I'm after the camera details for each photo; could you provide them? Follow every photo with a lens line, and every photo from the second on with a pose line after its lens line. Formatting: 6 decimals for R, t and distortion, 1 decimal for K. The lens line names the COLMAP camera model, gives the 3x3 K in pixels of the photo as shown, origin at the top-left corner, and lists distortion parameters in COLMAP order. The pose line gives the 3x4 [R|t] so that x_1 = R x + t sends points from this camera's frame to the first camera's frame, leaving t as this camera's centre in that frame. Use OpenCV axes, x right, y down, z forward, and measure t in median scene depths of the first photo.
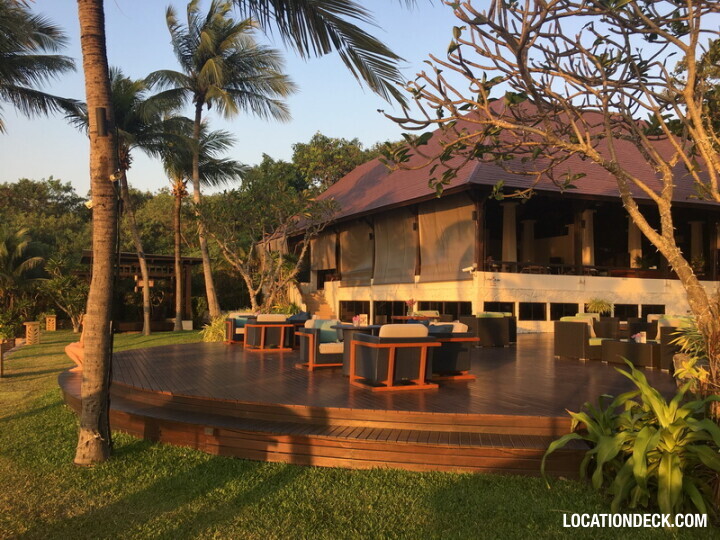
lens RADIAL K [[617.3, 0, 361.5], [0, 617.3, 266.0], [0, 0, 1]] dist [0.080722, -0.105505]
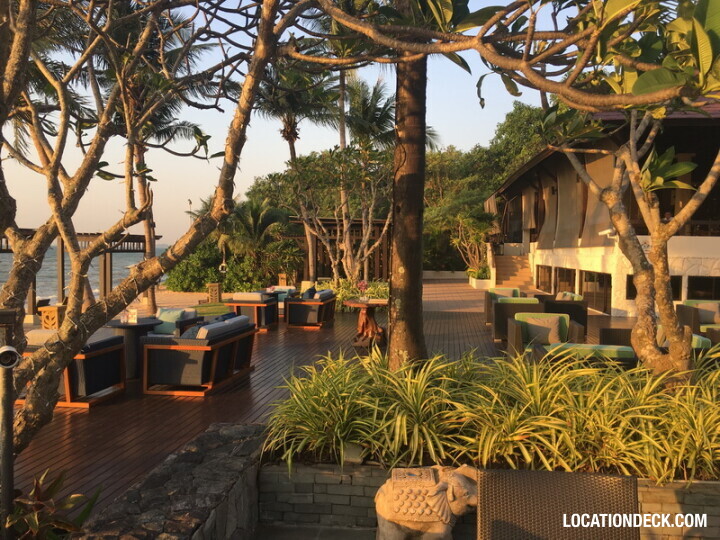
lens RADIAL K [[617.3, 0, 361.5], [0, 617.3, 266.0], [0, 0, 1]] dist [0.080722, -0.105505]
pose [[0.858936, 0.012194, -0.511938, 0.264319], [0.027073, 0.997237, 0.069177, -0.013158], [0.511367, -0.073278, 0.856232, 0.144399]]
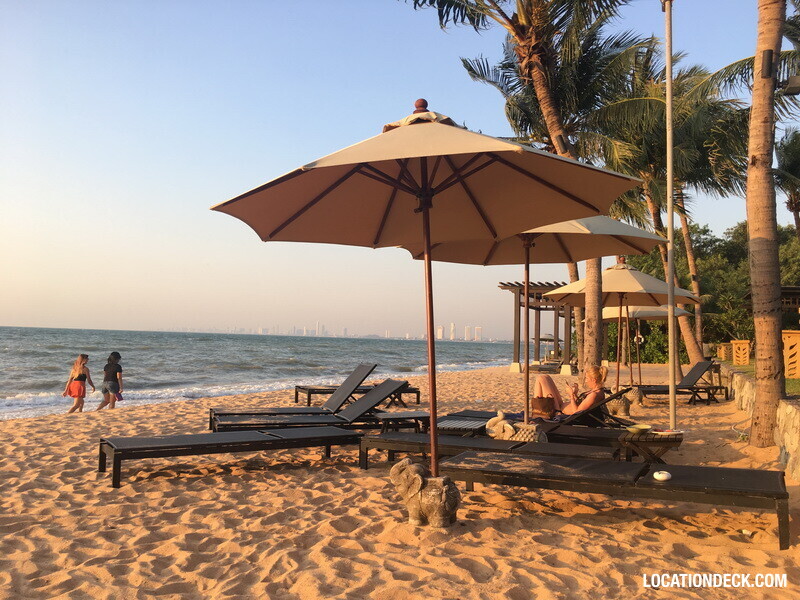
lens RADIAL K [[689.1, 0, 400.0], [0, 689.1, 300.0], [0, 0, 1]] dist [0.088332, -0.115140]
pose [[0.687773, -0.033168, -0.725168, 0.041130], [0.020592, 0.999445, -0.026183, 0.023402], [0.725634, 0.003076, 0.688074, -0.402599]]
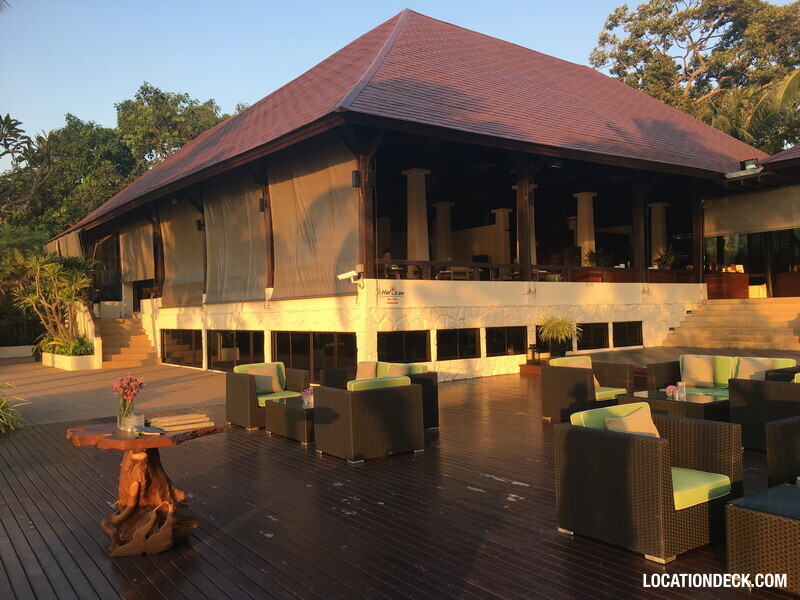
lens RADIAL K [[685.9, 0, 401.7], [0, 685.9, 295.6], [0, 0, 1]] dist [0.080722, -0.105505]
pose [[0.977392, -0.031135, 0.209132, 0.076134], [0.023743, 0.999004, 0.037766, 0.000799], [-0.210099, -0.031947, 0.977158, 0.326775]]
